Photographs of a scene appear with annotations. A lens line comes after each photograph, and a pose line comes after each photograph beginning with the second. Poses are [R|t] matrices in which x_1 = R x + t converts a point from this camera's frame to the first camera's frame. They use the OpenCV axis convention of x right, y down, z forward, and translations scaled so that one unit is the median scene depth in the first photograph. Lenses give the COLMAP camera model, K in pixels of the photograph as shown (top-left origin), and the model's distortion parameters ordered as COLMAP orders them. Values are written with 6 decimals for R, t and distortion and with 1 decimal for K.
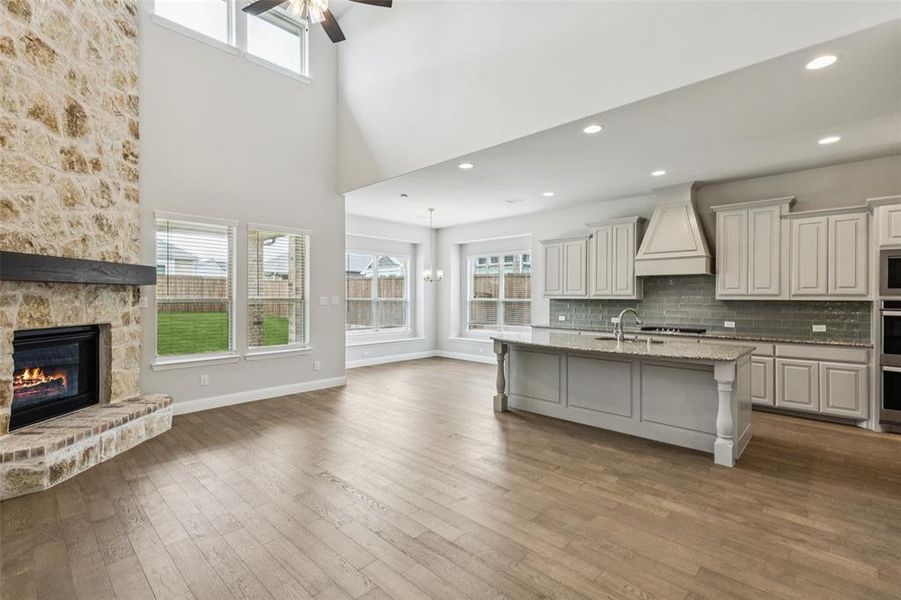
lens RADIAL K [[409.8, 0, 455.5], [0, 409.8, 298.4], [0, 0, 1]] dist [0.005865, -0.000442]
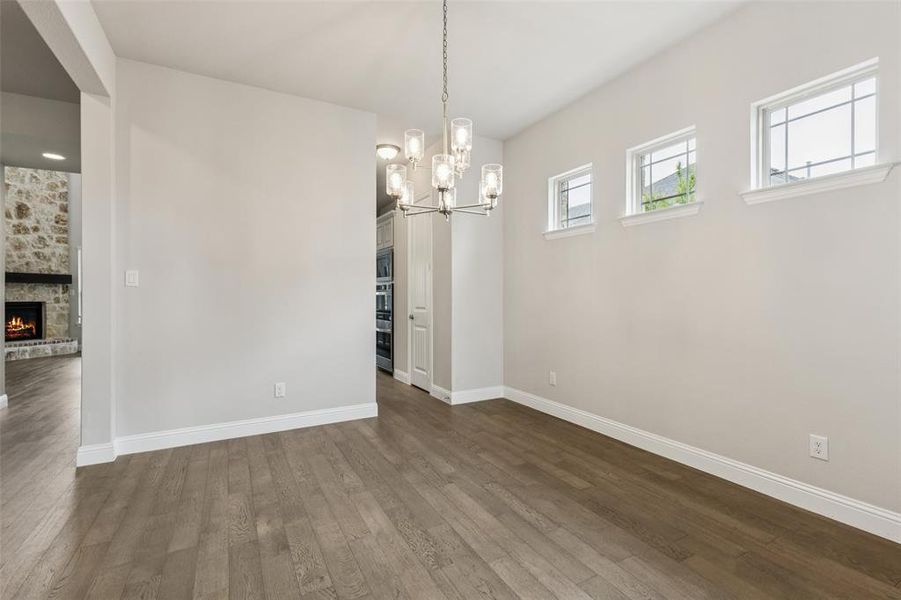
lens RADIAL K [[409.8, 0, 452.5], [0, 409.8, 298.1], [0, 0, 1]] dist [0.005865, -0.000442]
pose [[0.950326, -0.006202, -0.311194, 1.500578], [0.005450, 0.999980, -0.003288, 0.049254], [0.311208, 0.001429, 0.950341, -0.309286]]
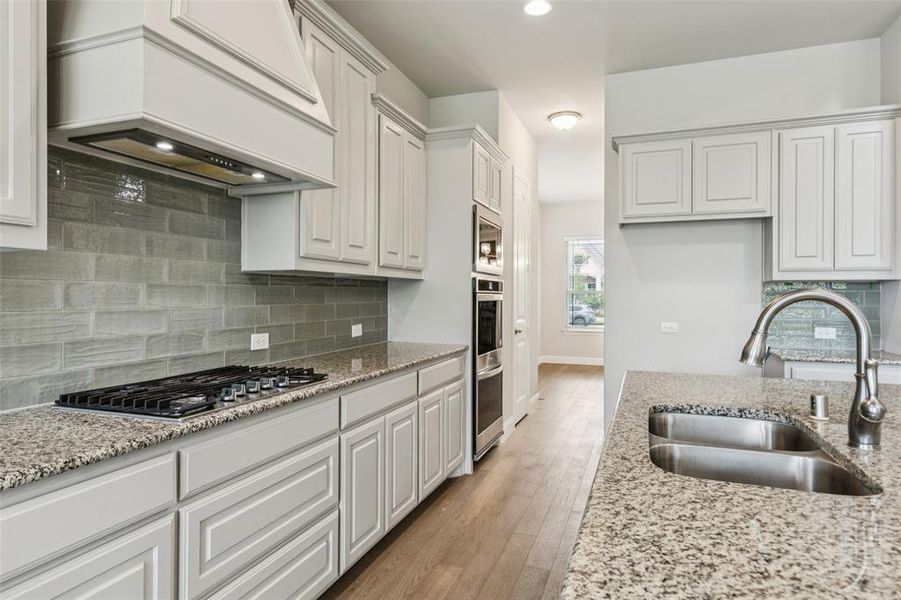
lens RADIAL K [[520.9, 0, 449.9], [0, 520.9, 295.6], [0, 0, 1]] dist [-0.022162, -0.000053]
pose [[-0.378955, -0.007933, 0.925381, 0.214568], [-0.003960, 0.999968, 0.006951, 0.022838], [-0.925407, -0.001031, -0.378974, 1.168118]]
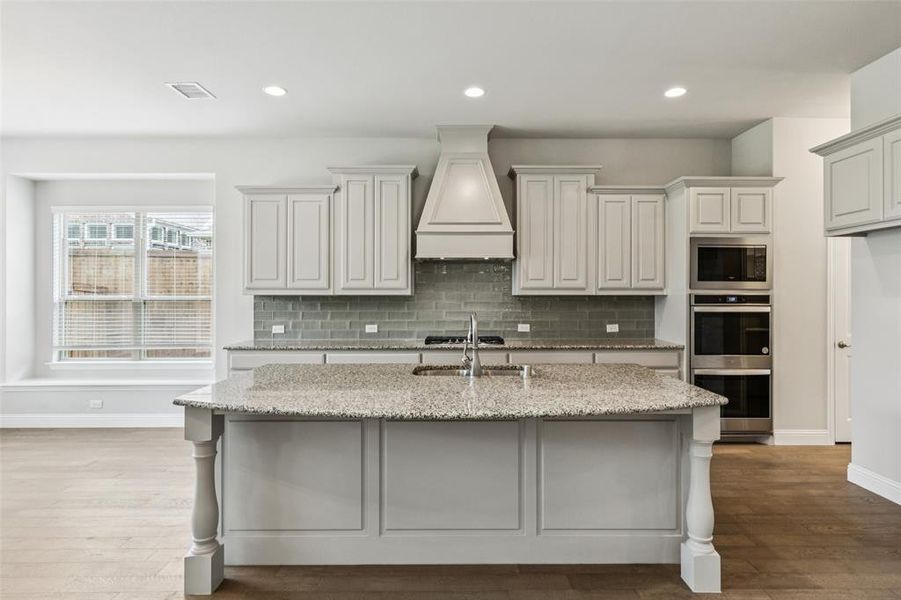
lens RADIAL K [[473.0, 0, 453.4], [0, 473.0, 295.3], [0, 0, 1]] dist [0.001431, 0.000718]
pose [[0.726927, -0.005852, 0.686690, -0.023641], [0.004602, 0.999983, 0.003651, 0.000312], [-0.686700, 0.000506, 0.726941, 0.526975]]
